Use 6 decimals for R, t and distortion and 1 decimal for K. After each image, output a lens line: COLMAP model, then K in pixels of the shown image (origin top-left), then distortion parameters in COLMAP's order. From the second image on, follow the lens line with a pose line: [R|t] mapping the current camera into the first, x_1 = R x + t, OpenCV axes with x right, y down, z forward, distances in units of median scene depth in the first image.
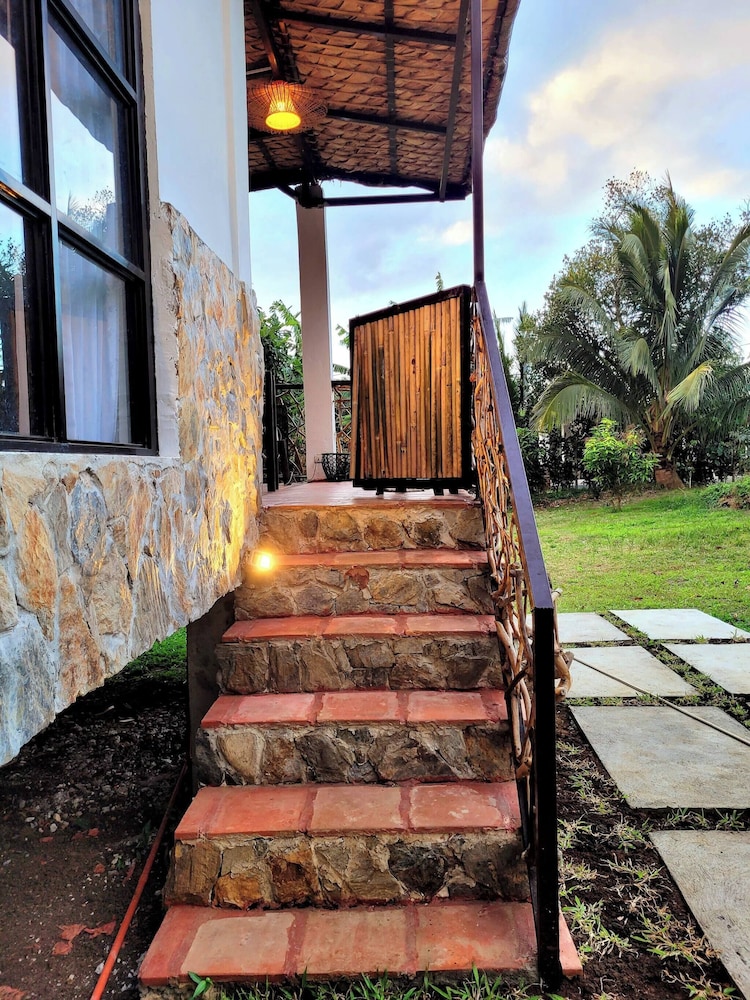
lens RADIAL K [[746.7, 0, 395.2], [0, 746.7, 503.9], [0, 0, 1]] dist [0.036506, -0.003393]
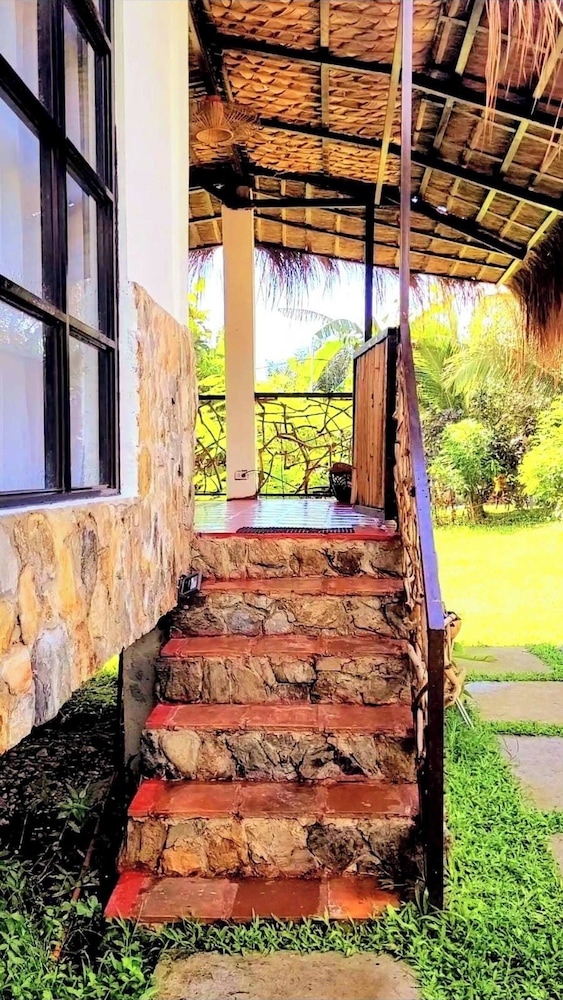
lens RADIAL K [[867.8, 0, 281.9], [0, 867.8, 531.5], [0, 0, 1]] dist [0.051458, -0.000691]
pose [[0.998798, 0.023767, -0.042875, -0.000584], [-0.023140, 0.999619, 0.015062, -0.027336], [0.043217, -0.014052, 0.998967, -0.319534]]
